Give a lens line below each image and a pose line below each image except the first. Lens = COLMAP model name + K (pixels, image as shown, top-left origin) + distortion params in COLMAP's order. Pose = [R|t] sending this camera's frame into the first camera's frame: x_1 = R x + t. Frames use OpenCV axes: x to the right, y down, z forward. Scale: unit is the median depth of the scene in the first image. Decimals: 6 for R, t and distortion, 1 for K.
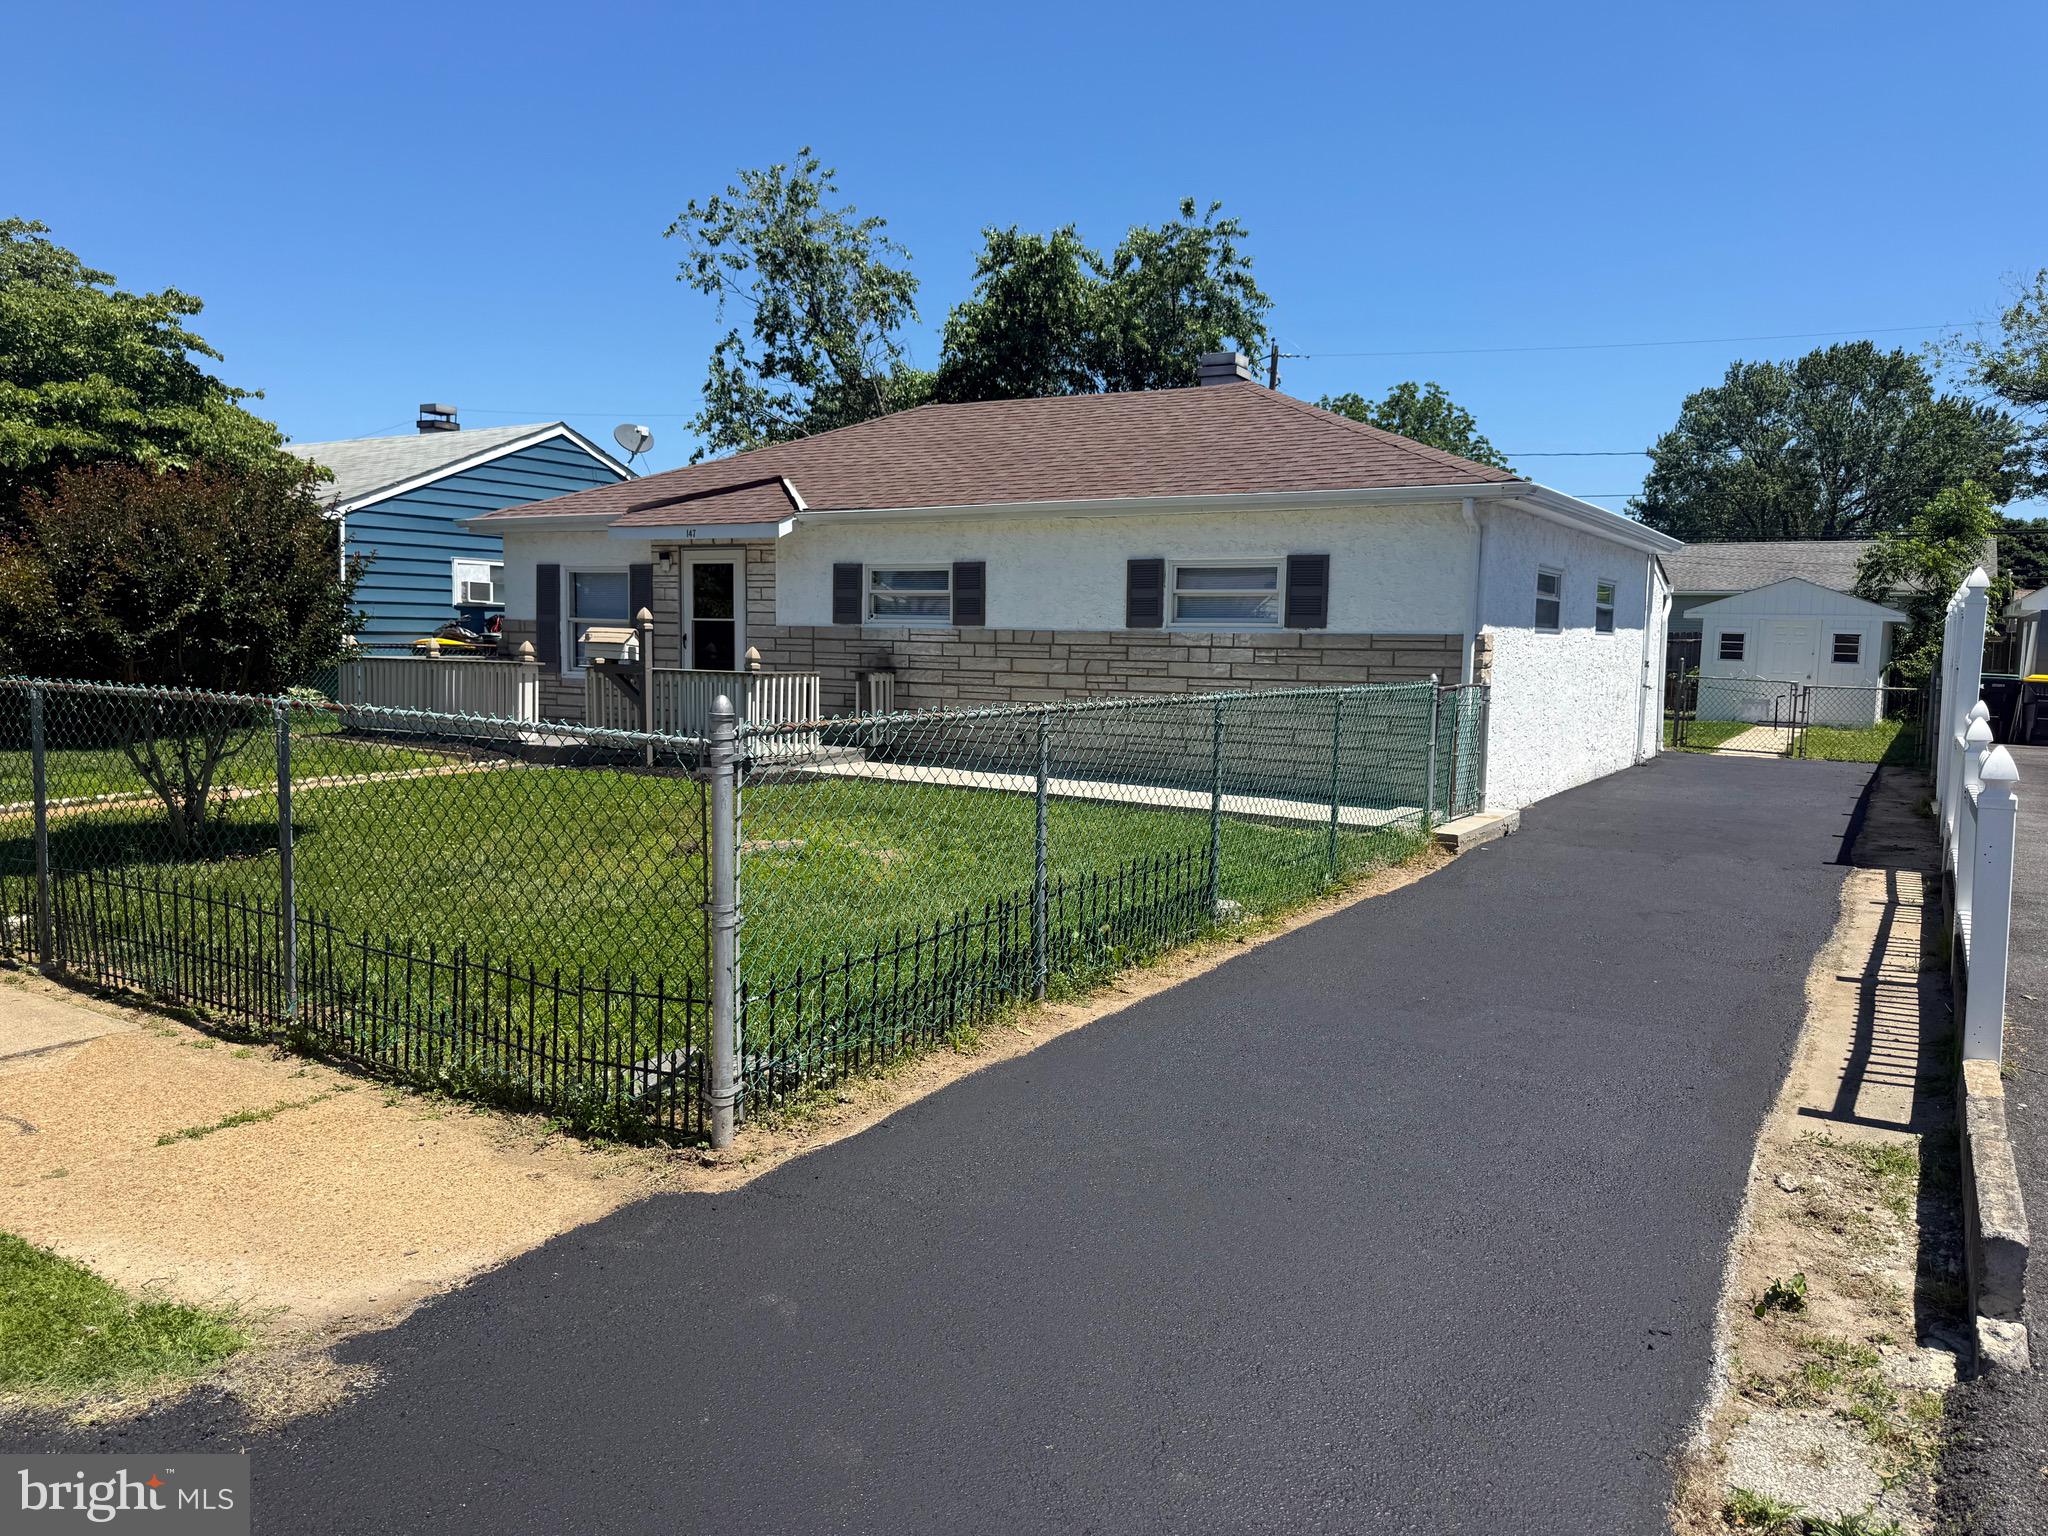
lens RADIAL K [[1468.3, 0, 1031.7], [0, 1468.3, 777.0], [0, 0, 1]] dist [0.011604, -0.005634]
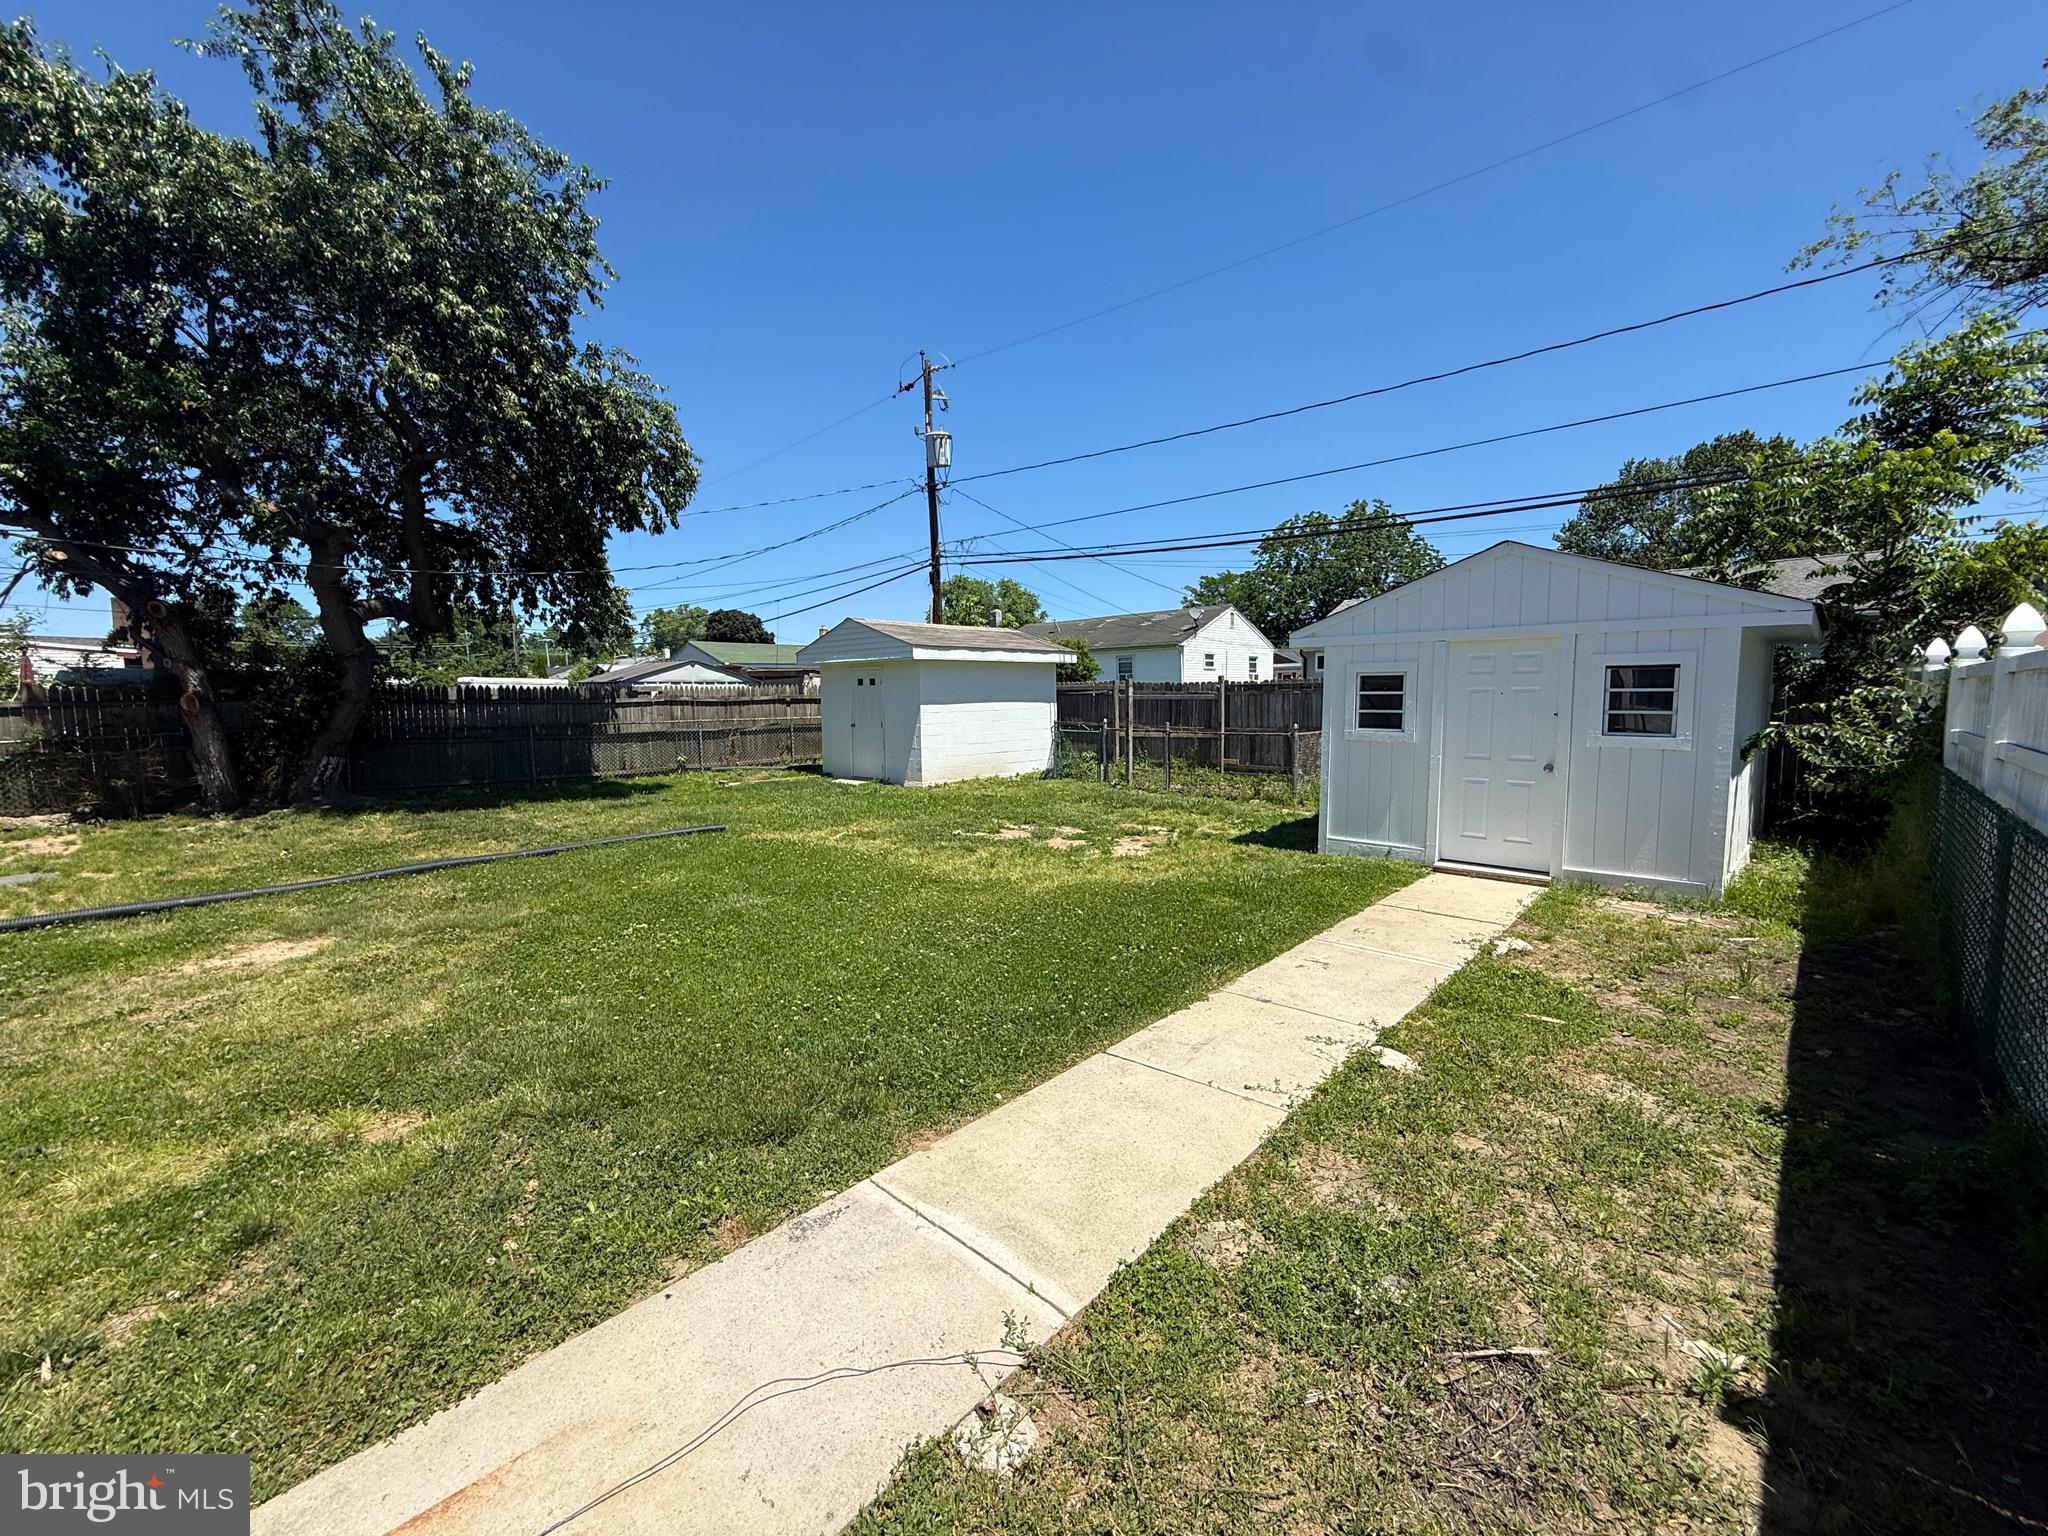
lens RADIAL K [[823.6, 0, 1004.9], [0, 823.6, 771.4], [0, 0, 1]] dist [0.002600, 0.000101]
pose [[0.974816, -0.013432, -0.222606, 0.385751], [0.013035, 0.999910, -0.003254, -0.061726], [0.222630, 0.000270, 0.974903, 0.658572]]
